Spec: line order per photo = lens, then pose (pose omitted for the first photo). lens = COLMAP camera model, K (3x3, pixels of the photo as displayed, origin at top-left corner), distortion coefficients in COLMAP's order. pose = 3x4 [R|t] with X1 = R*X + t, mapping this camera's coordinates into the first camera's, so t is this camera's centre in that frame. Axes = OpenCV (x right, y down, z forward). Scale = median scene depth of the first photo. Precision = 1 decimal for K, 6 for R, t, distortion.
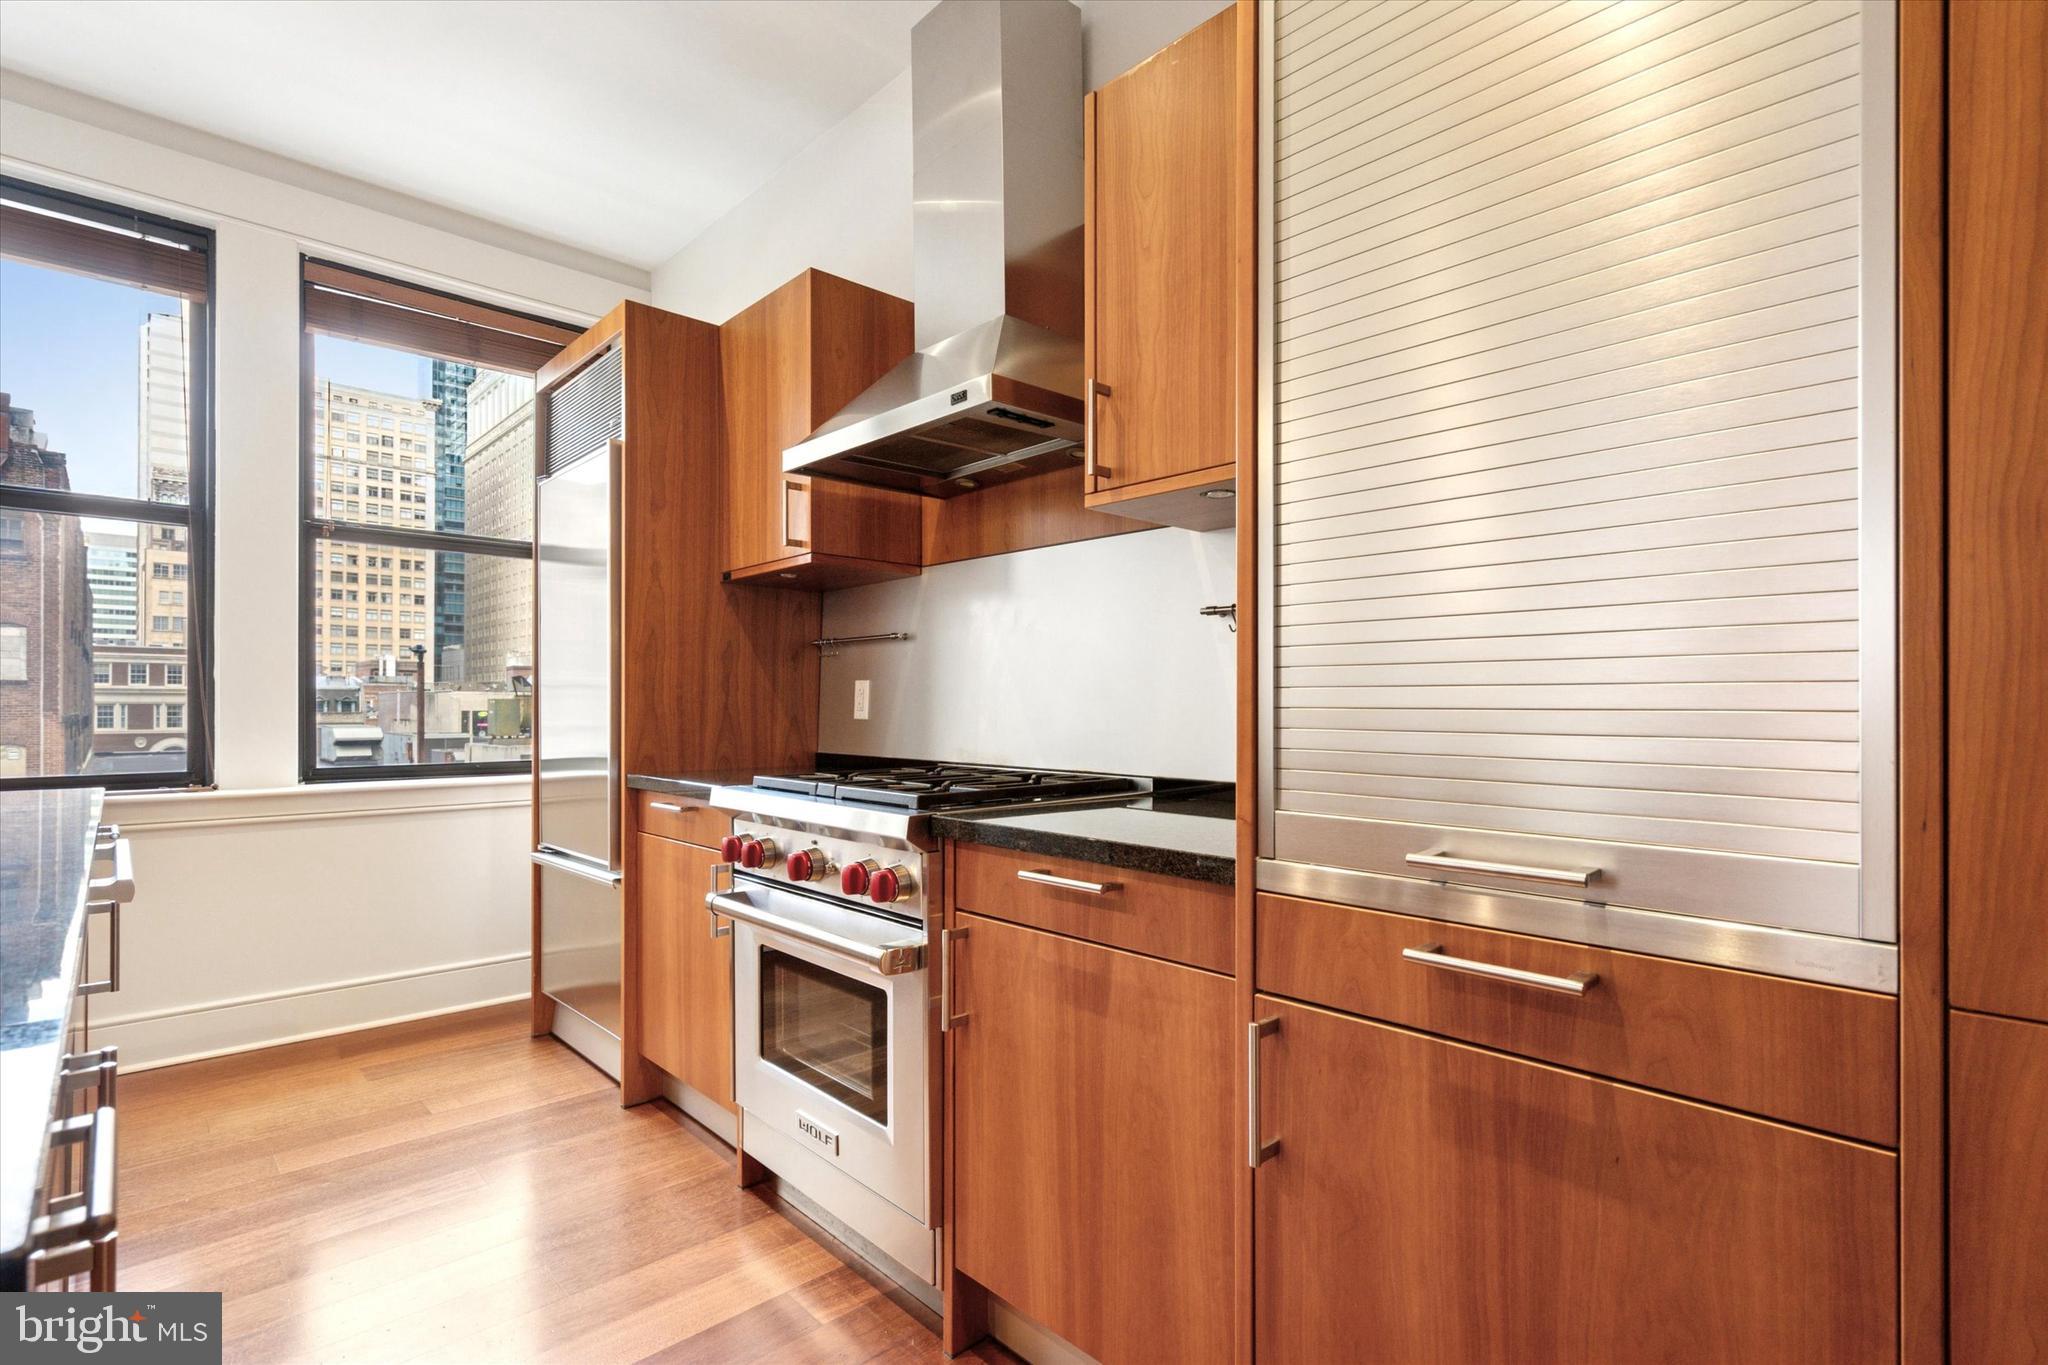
lens RADIAL K [[963.6, 0, 1016.5], [0, 963.6, 703.4], [0, 0, 1]] dist [-0.001696, 0.000578]
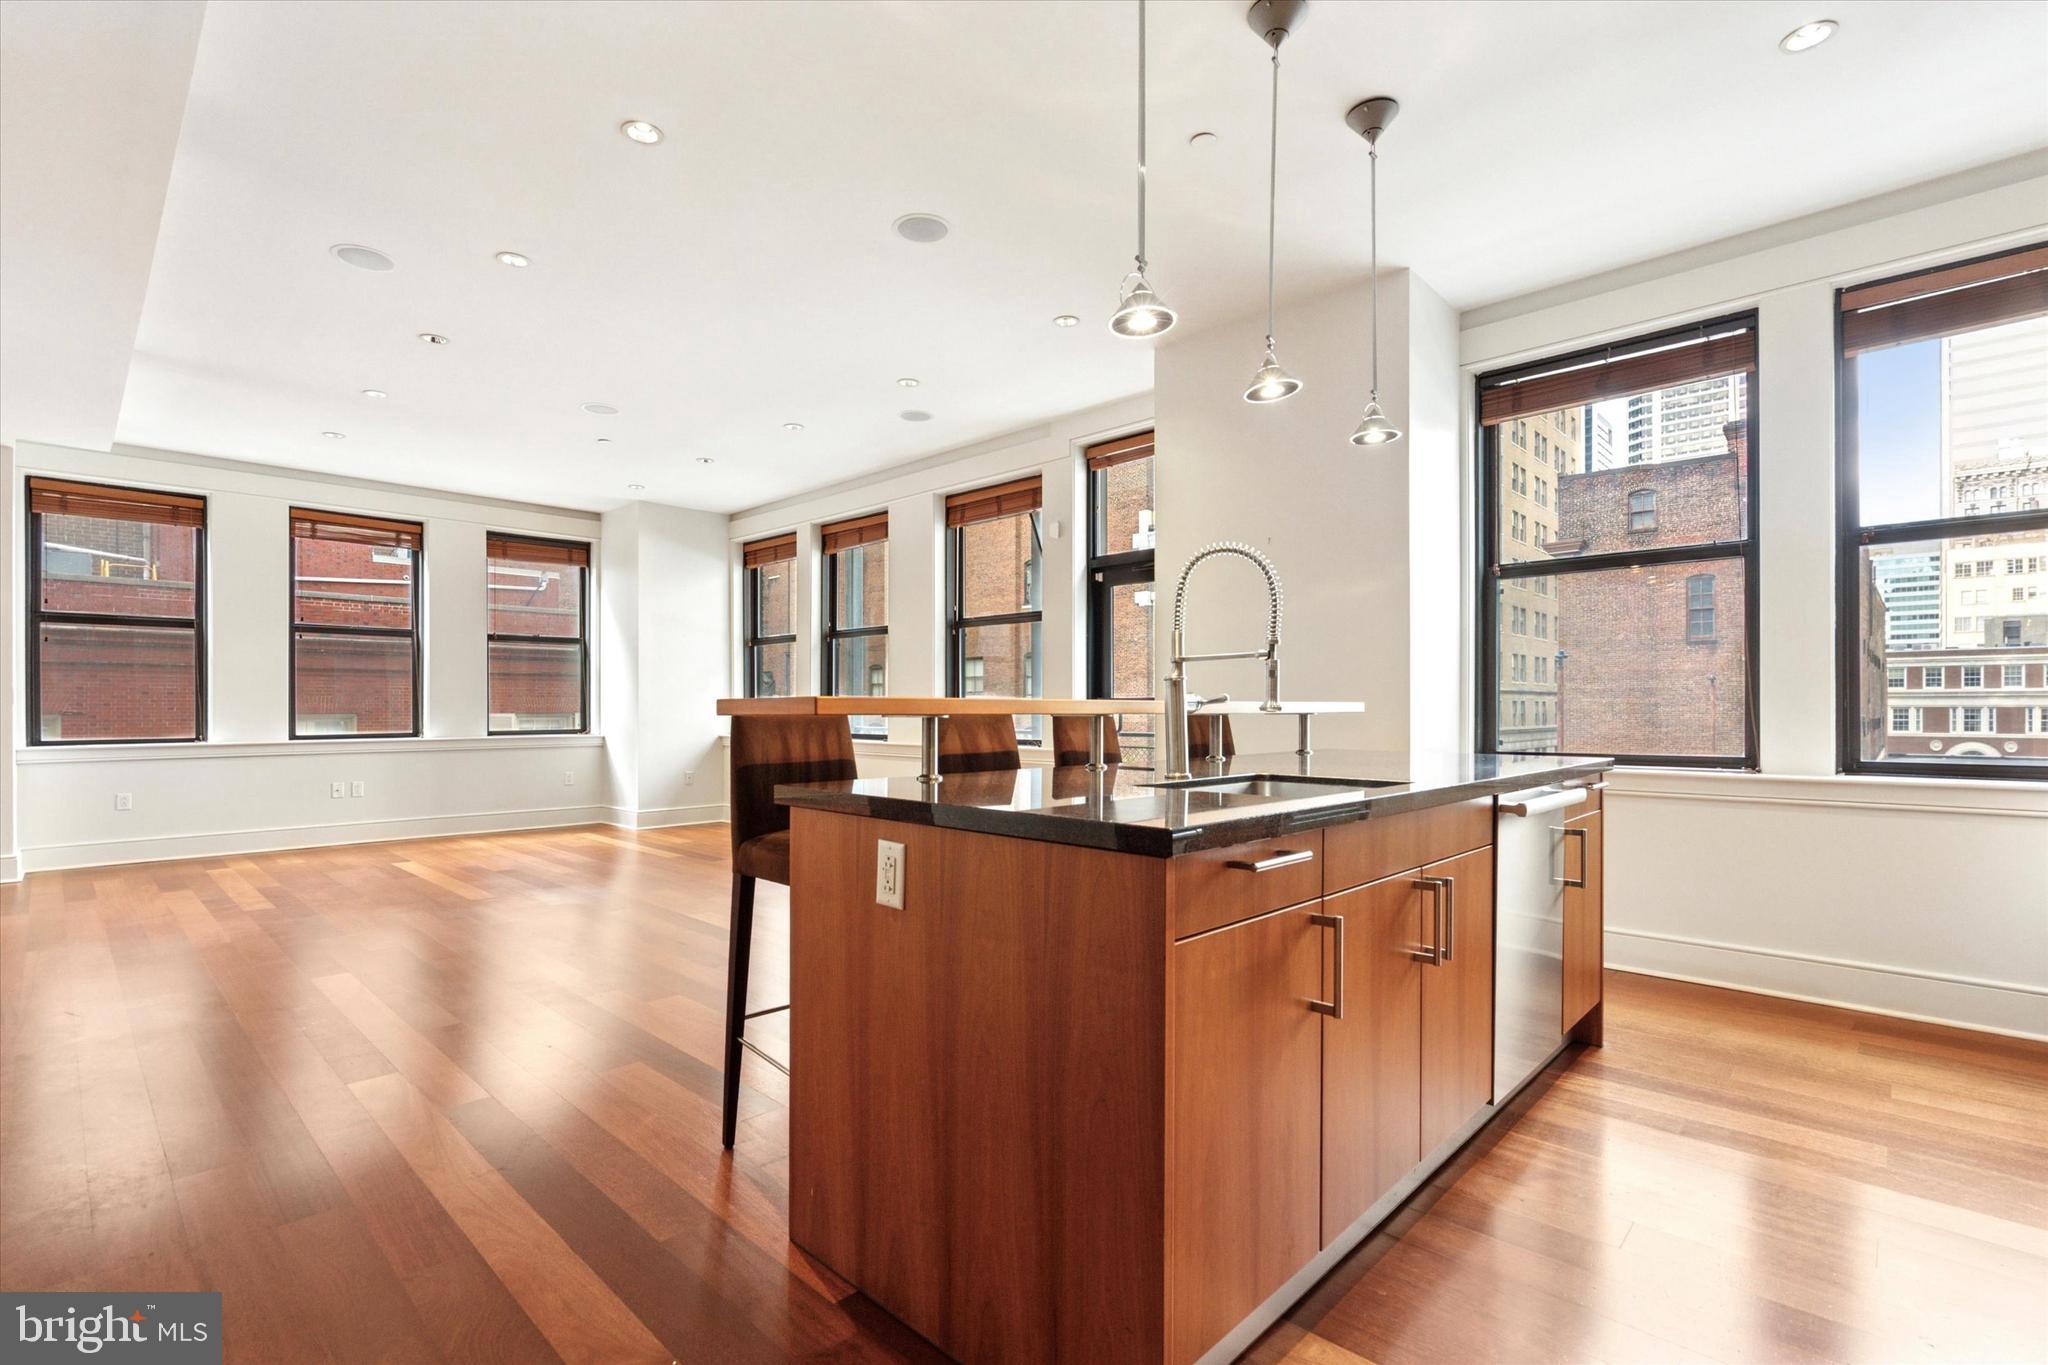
lens RADIAL K [[929.3, 0, 1012.3], [0, 929.3, 701.2], [0, 0, 1]] dist [-0.000483, 0.000767]
pose [[0.041778, -0.011272, -0.999063, 0.333839], [0.004801, 0.999927, -0.011081, 0.009580], [0.999115, -0.004334, 0.041829, 0.022497]]
